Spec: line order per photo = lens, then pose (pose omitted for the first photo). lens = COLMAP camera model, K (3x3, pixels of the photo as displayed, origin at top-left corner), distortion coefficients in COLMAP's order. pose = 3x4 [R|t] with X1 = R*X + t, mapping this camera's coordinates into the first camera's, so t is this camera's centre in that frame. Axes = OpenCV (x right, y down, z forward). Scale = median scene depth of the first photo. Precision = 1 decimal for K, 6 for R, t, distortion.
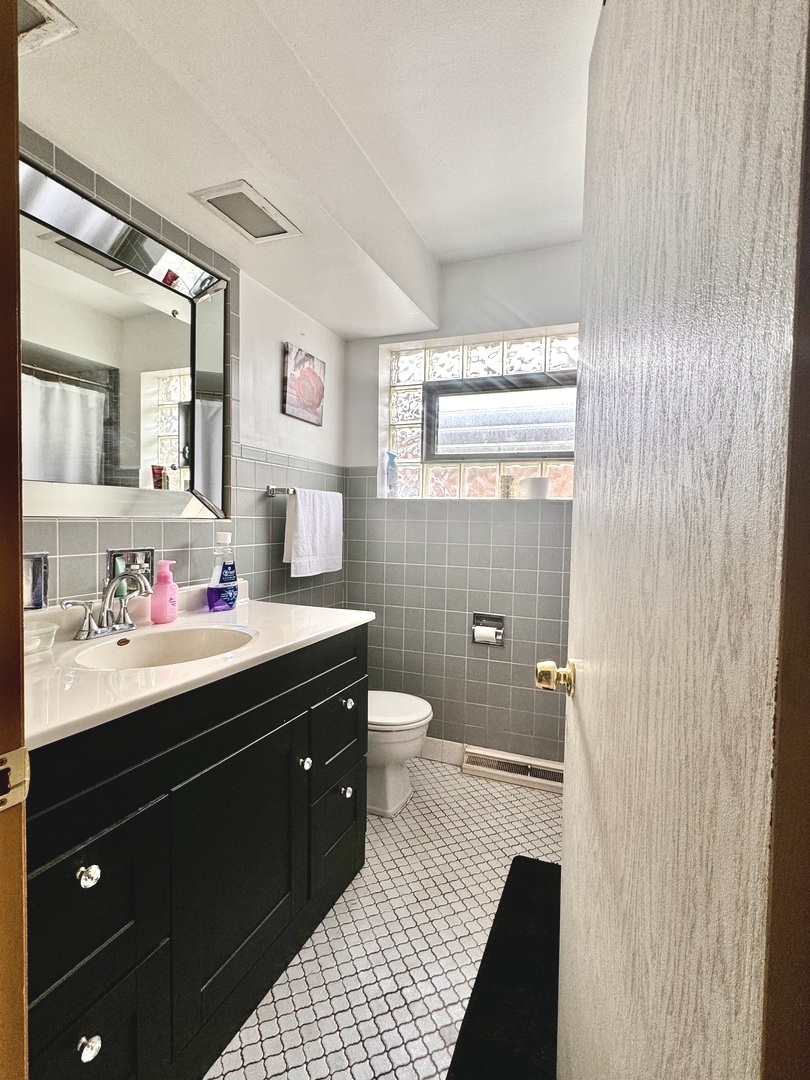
lens RADIAL K [[520.7, 0, 406.0], [0, 520.7, 540.0], [0, 0, 1]] dist [0.000686, -0.000109]
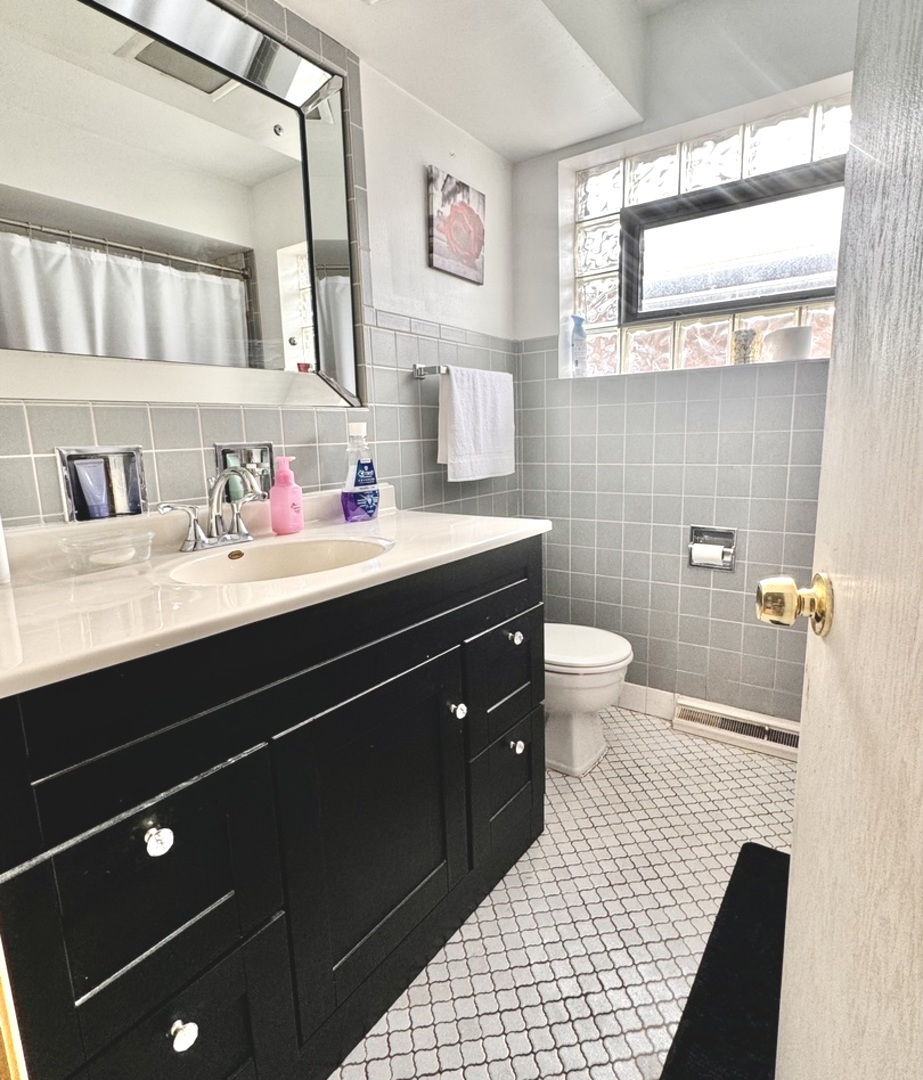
lens RADIAL K [[594.4, 0, 463.1], [0, 594.4, 539.7], [0, 0, 1]] dist [-0.003380, 0.001293]
pose [[0.972265, -0.003908, -0.233849, 0.014710], [0.036226, 0.990310, 0.134067, 0.041945], [0.231059, -0.138820, 0.962985, 0.131186]]
